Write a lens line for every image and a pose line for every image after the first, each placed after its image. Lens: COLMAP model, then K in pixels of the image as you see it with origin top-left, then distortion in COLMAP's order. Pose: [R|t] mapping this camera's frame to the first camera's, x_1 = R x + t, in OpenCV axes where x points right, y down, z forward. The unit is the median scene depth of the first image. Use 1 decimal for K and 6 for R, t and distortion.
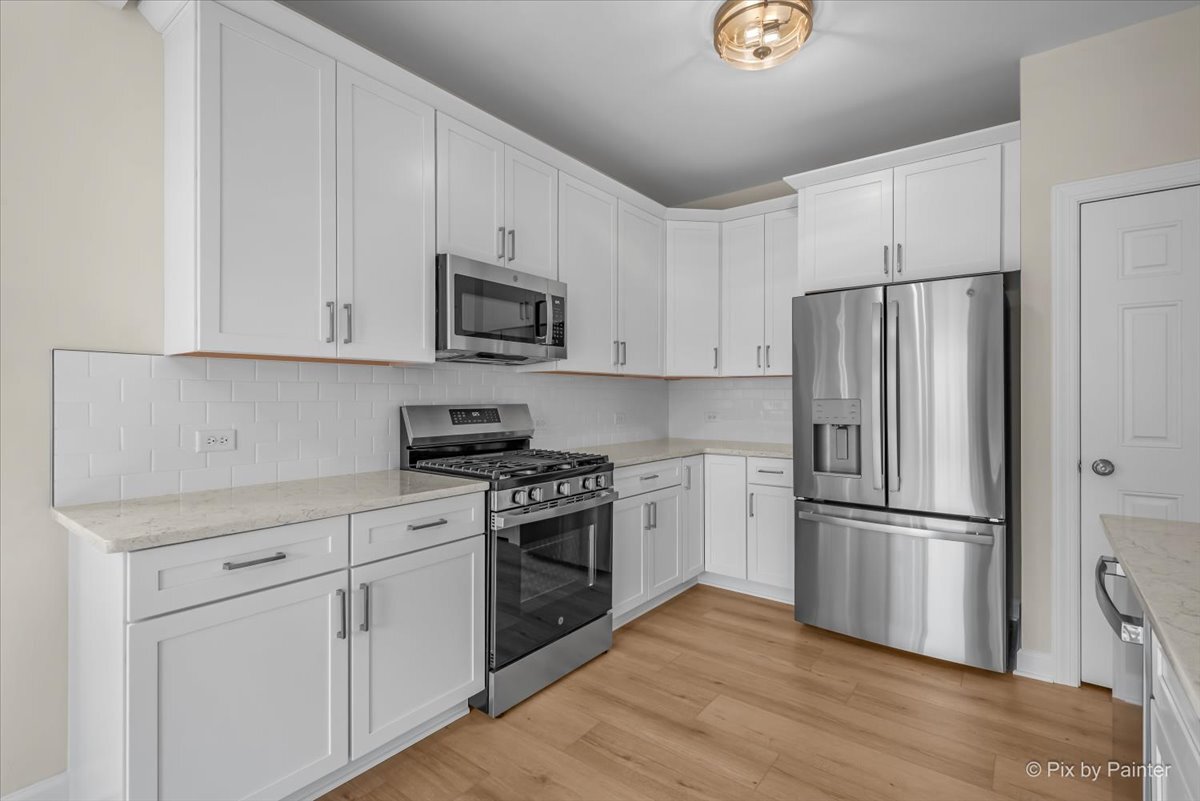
lens RADIAL K [[539.2, 0, 600.0], [0, 539.2, 400.5], [0, 0, 1]] dist [-0.000154, -0.000146]
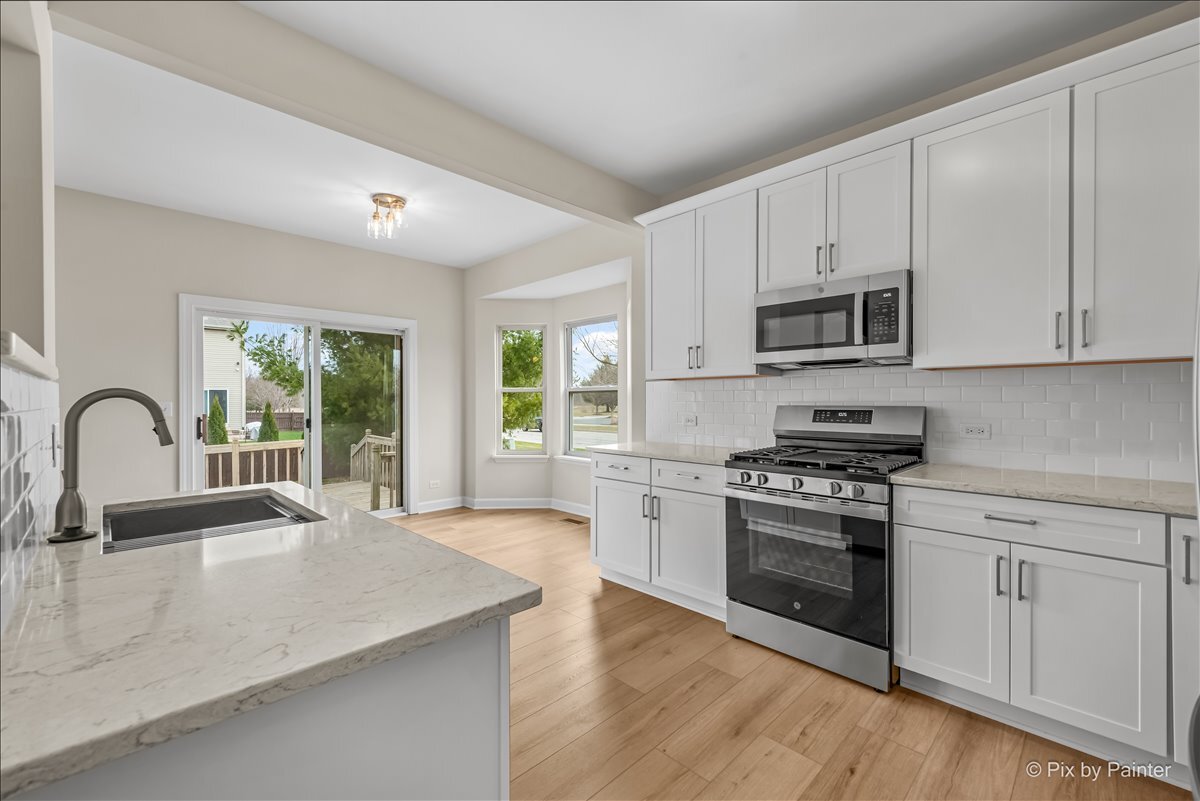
lens RADIAL K [[490.5, 0, 608.0], [0, 490.5, 398.7], [0, 0, 1]] dist [-0.000460, -0.000233]
pose [[-0.101747, -0.002151, -0.994808, 0.892152], [-0.005981, 0.999981, -0.001550, -0.003139], [0.994792, 0.005792, -0.101757, 0.677113]]
